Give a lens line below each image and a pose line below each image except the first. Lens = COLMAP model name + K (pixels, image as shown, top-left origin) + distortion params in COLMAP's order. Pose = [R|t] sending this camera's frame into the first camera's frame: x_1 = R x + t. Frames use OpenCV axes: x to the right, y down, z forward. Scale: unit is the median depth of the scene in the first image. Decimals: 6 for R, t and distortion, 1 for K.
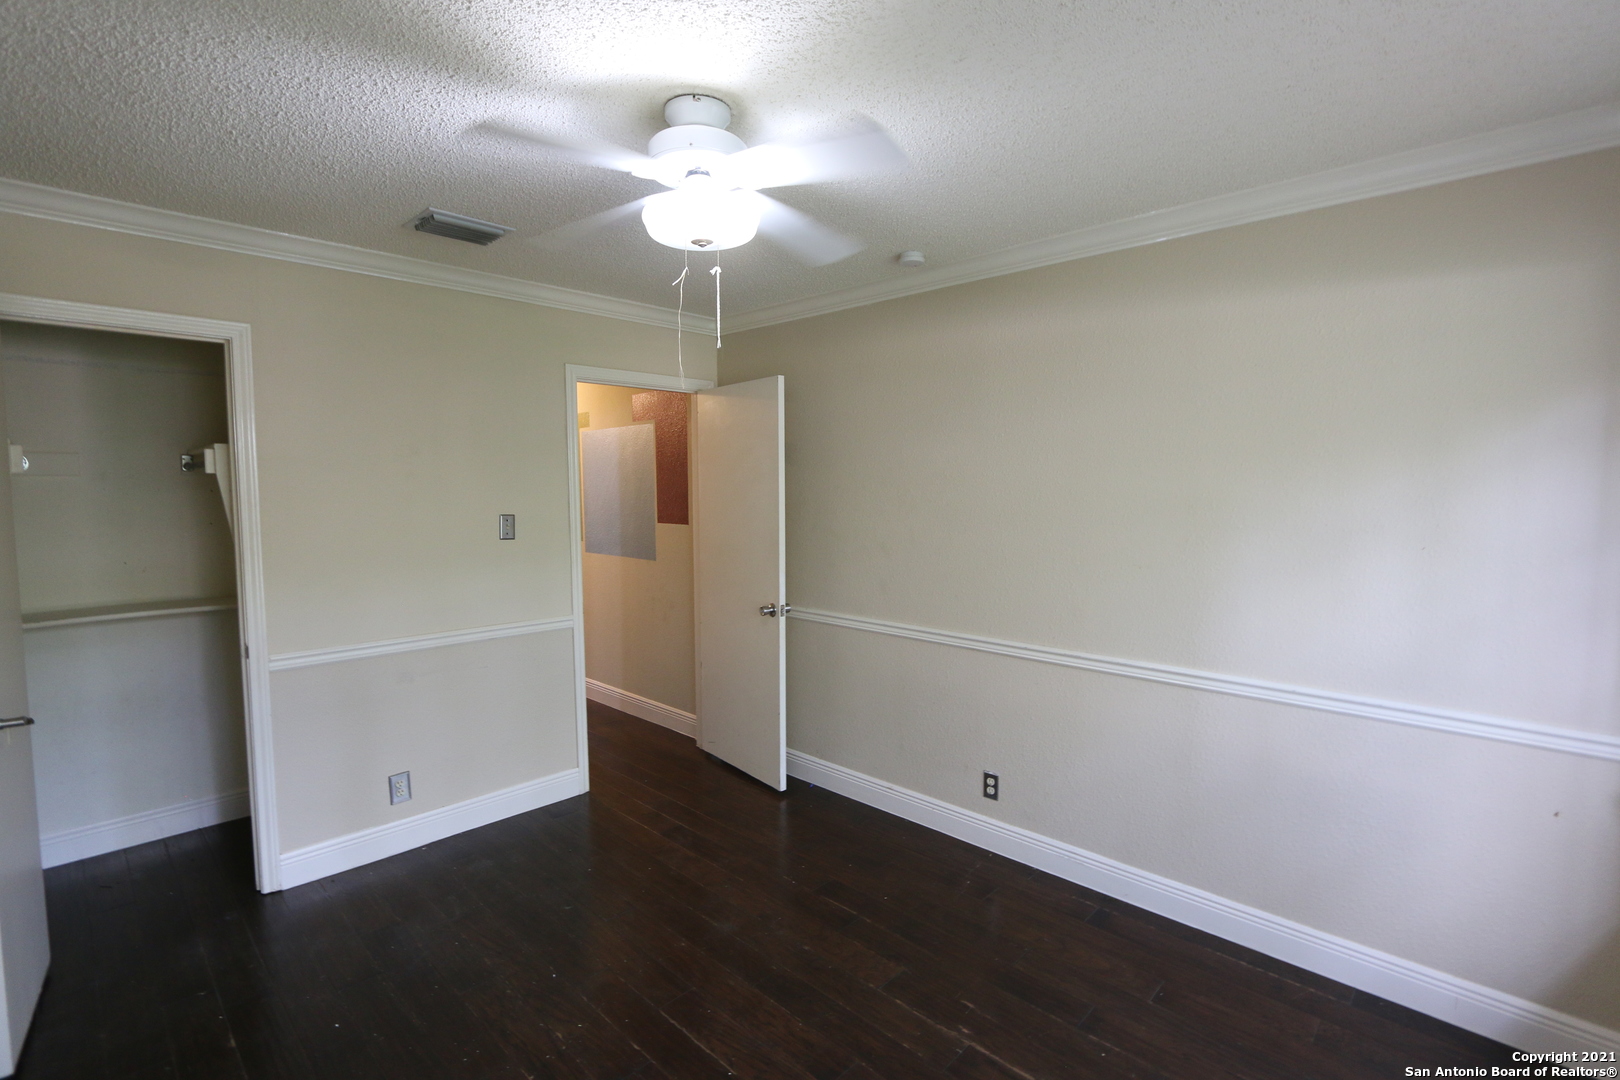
lens RADIAL K [[739.1, 0, 814.3], [0, 739.1, 538.8], [0, 0, 1]] dist [-0.020901, 0.002060]
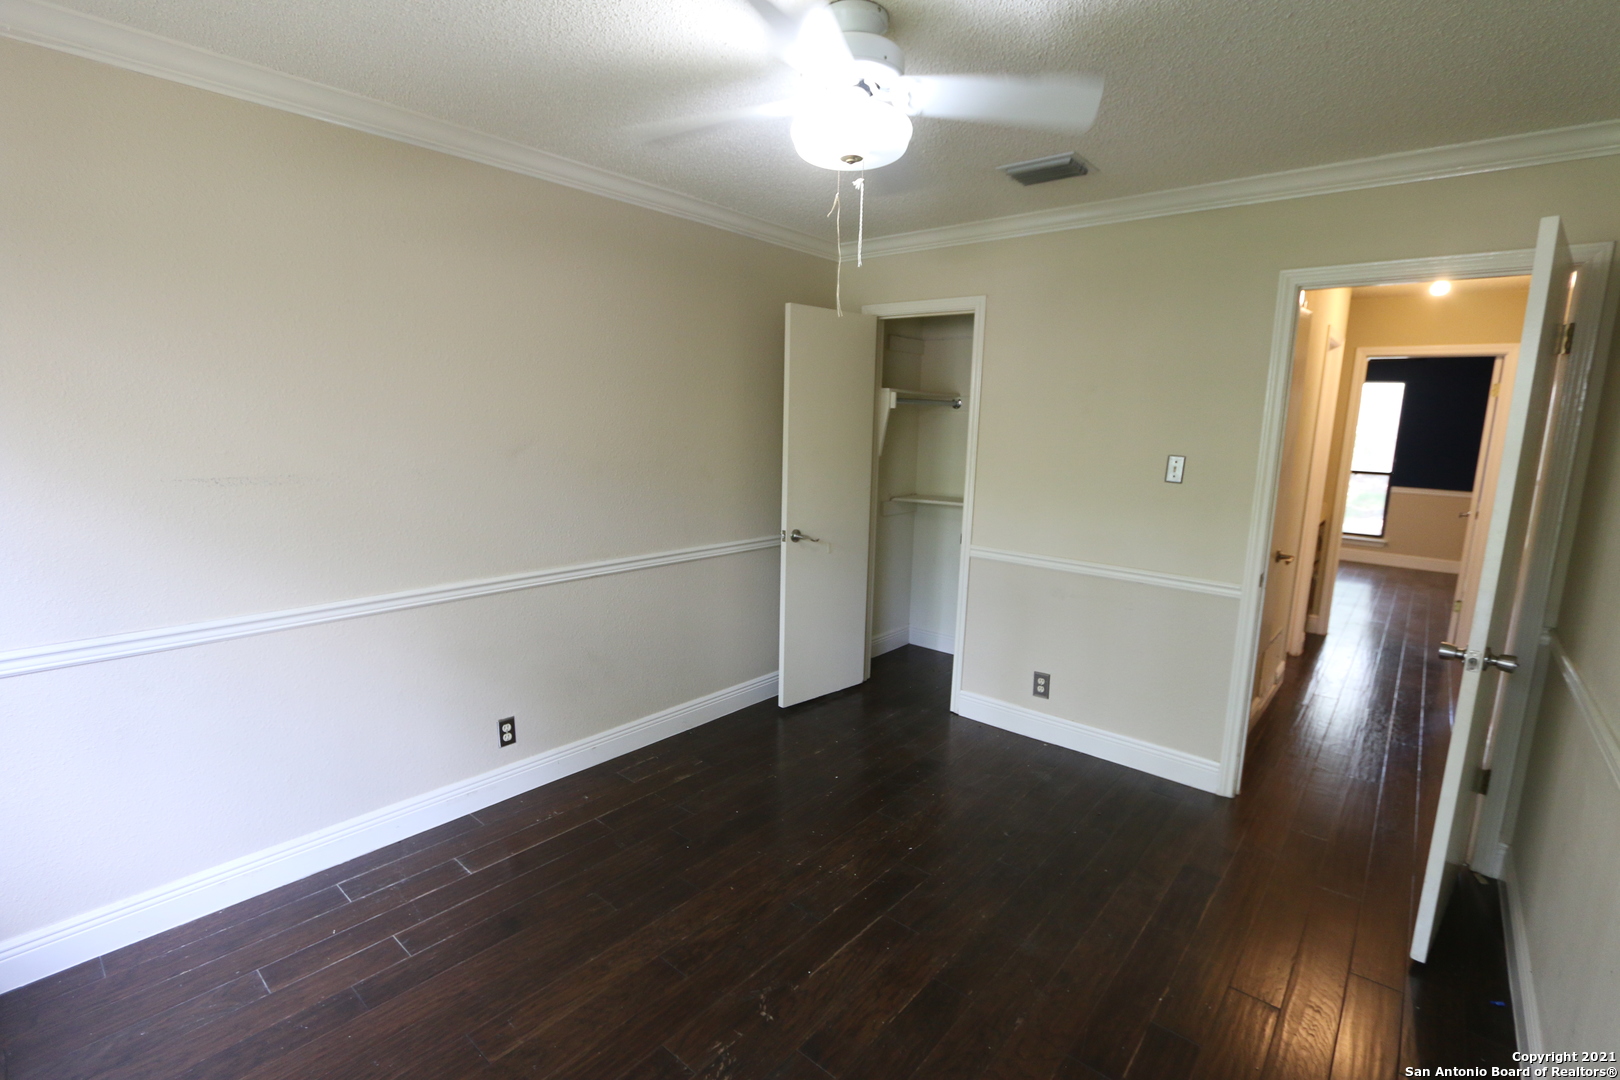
lens RADIAL K [[739.1, 0, 815.4], [0, 739.1, 535.4], [0, 0, 1]] dist [-0.020901, 0.002060]
pose [[0.067229, 0.158622, -0.985048, 0.540307], [-0.090195, 0.984205, 0.152331, -0.037155], [0.993652, 0.078605, 0.080474, 0.564962]]
